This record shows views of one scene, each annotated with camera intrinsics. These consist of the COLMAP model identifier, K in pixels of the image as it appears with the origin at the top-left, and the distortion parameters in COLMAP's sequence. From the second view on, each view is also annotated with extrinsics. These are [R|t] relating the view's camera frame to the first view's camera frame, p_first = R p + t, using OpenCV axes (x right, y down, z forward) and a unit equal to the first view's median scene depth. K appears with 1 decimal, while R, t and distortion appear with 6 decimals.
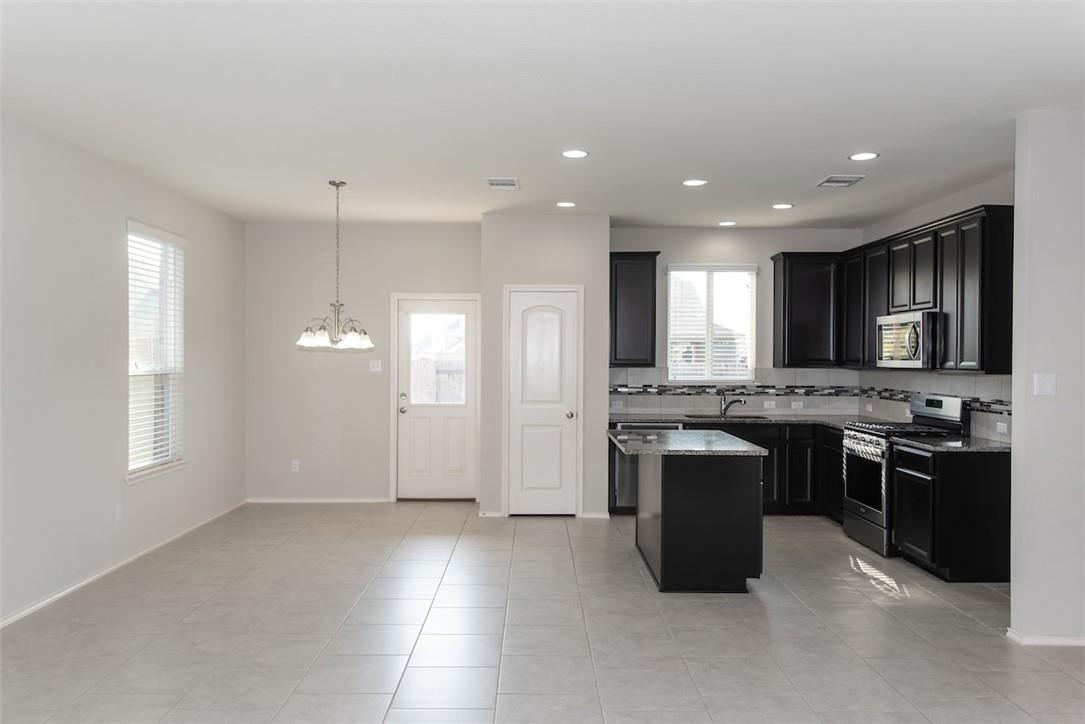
lens RADIAL K [[802.5, 0, 541.9], [0, 802.5, 358.5], [0, 0, 1]] dist [0.026025, -0.019778]
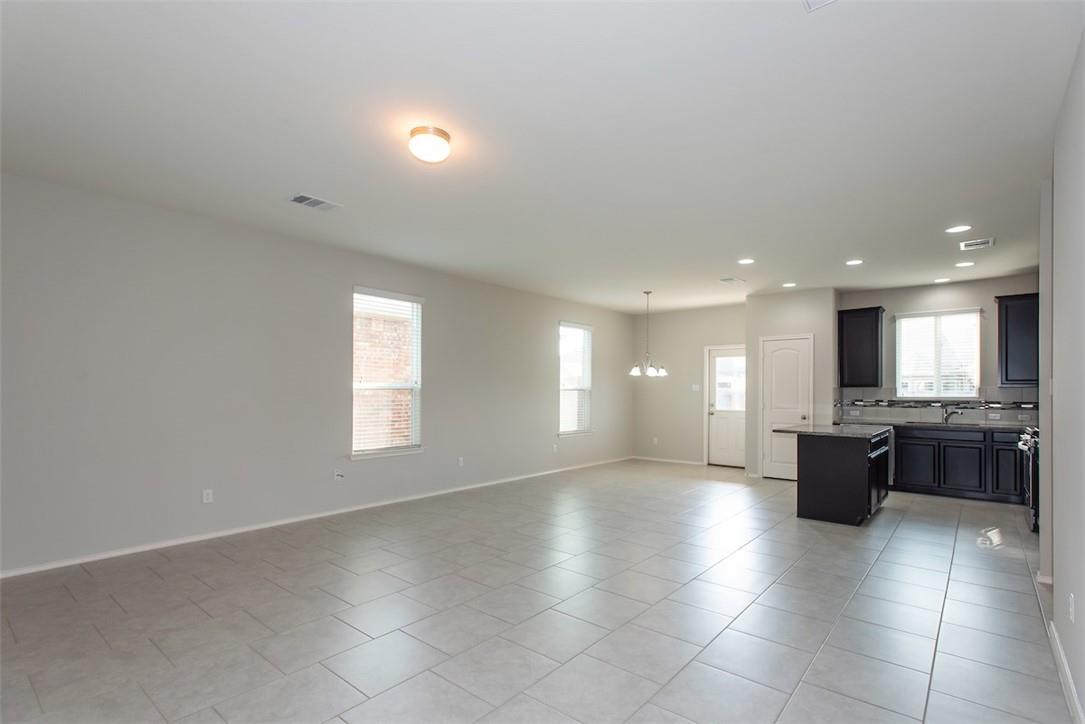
lens RADIAL K [[516.8, 0, 531.8], [0, 516.8, 389.7], [0, 0, 1]] dist [0.004113, -0.000336]
pose [[0.746184, -0.004167, -0.665727, 0.296951], [-0.003291, 0.999945, -0.009948, 0.026964], [0.665732, 0.009614, 0.746129, -0.103763]]
